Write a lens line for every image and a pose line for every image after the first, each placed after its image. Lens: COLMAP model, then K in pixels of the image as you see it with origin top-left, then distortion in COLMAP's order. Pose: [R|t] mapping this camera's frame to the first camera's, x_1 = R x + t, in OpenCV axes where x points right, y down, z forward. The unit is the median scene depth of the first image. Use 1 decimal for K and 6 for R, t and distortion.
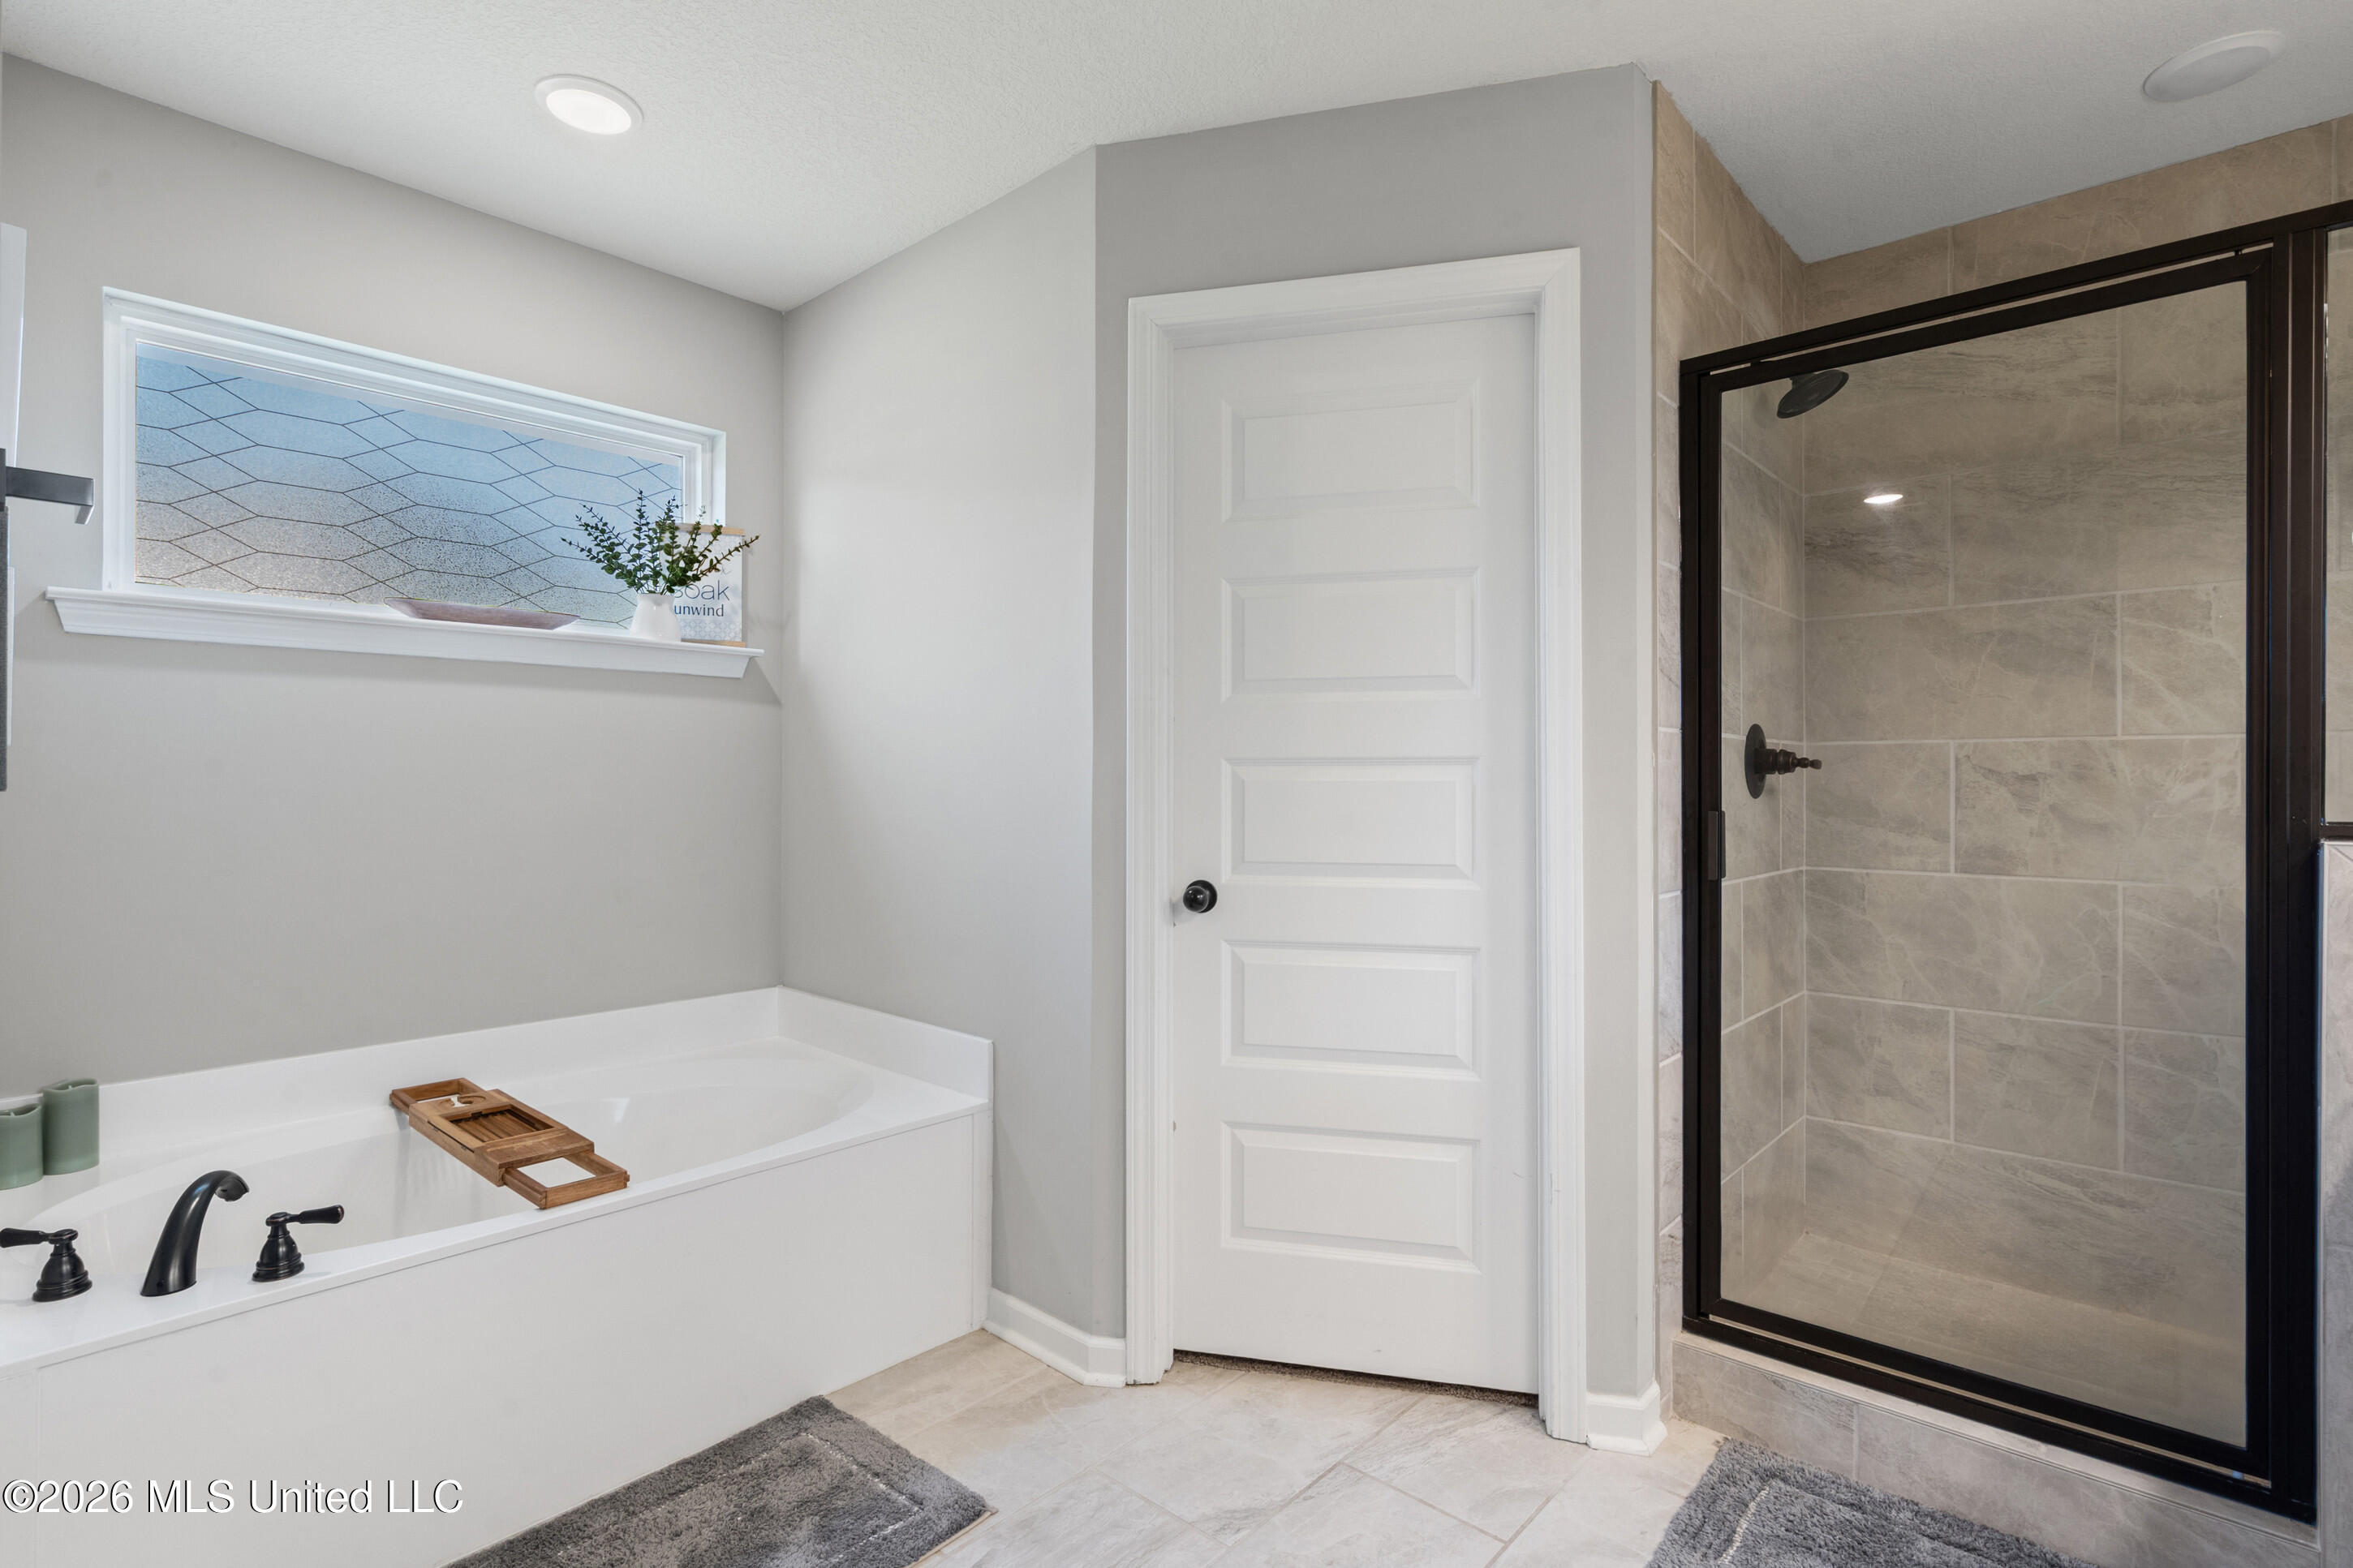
lens RADIAL K [[1134.9, 0, 1172.2], [0, 1134.9, 781.1], [0, 0, 1]] dist [0.001093, 0.000508]
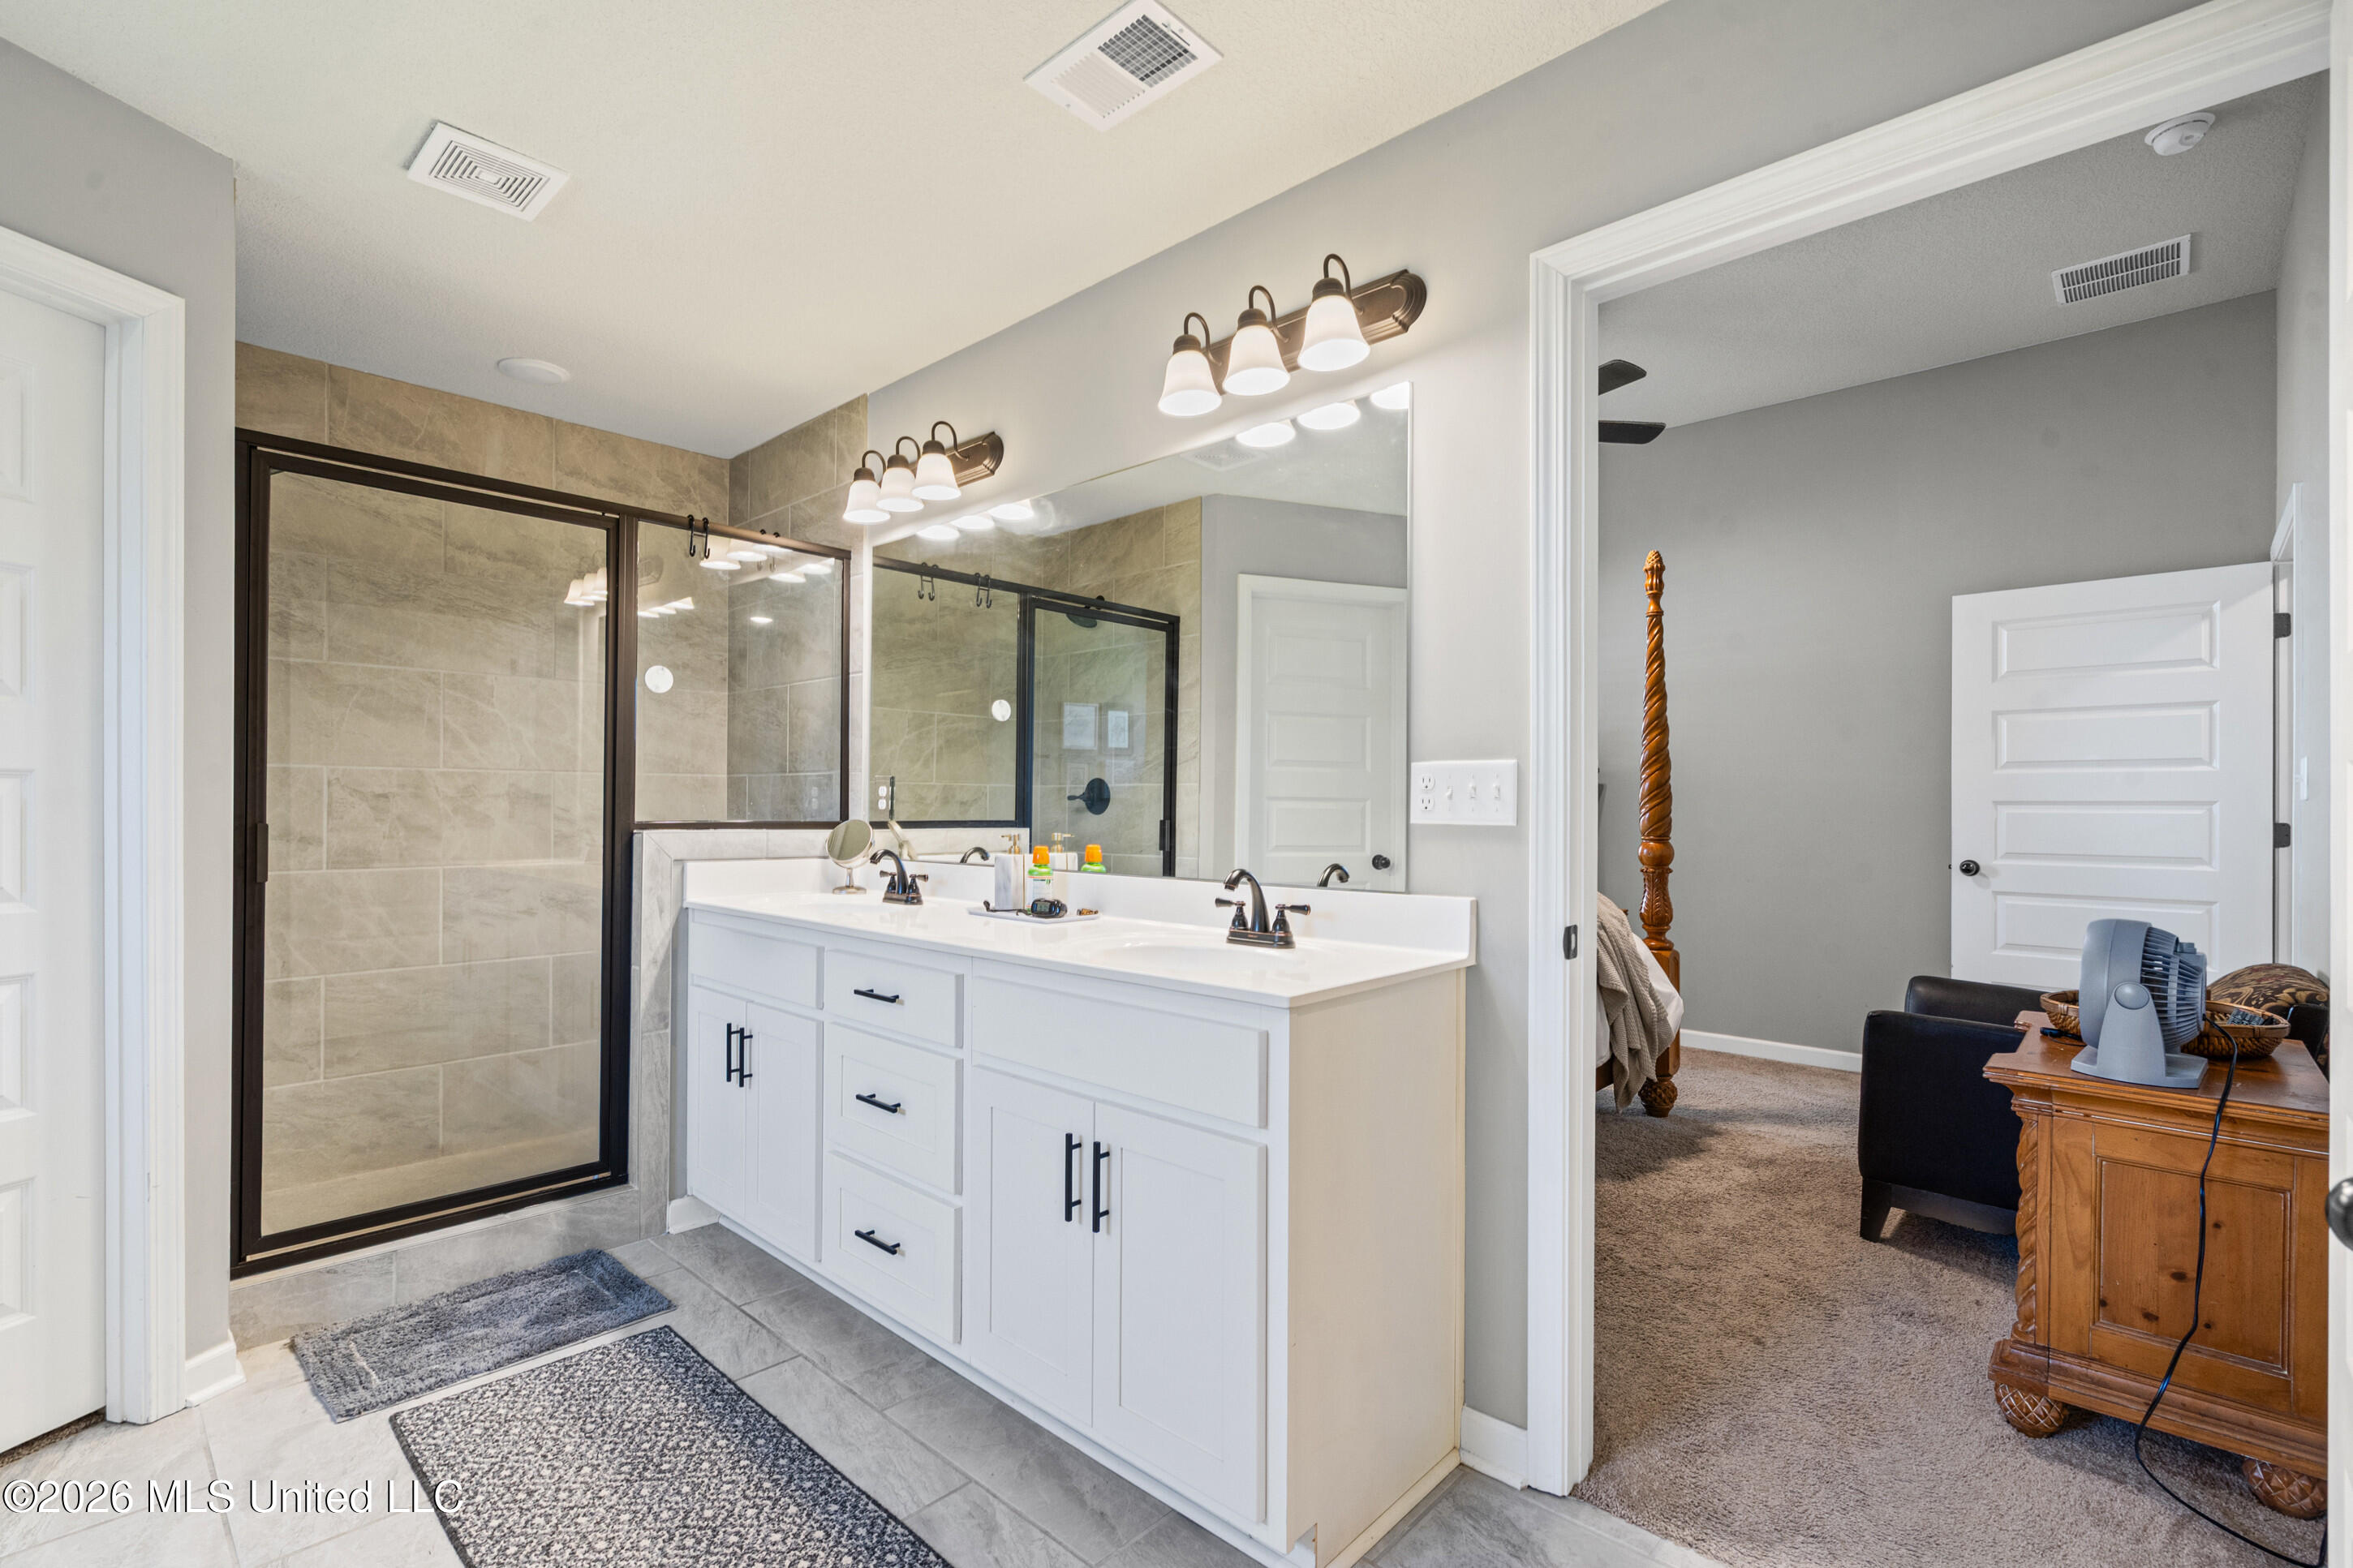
lens RADIAL K [[1066.1, 0, 1172.1], [0, 1066.1, 800.2], [0, 0, 1]] dist [-0.007705, 0.003519]
pose [[-0.005717, 0.003706, 0.999977, -0.592404], [-0.008942, 0.999953, -0.003757, -0.001716], [-0.999944, -0.008964, -0.005684, 0.061443]]
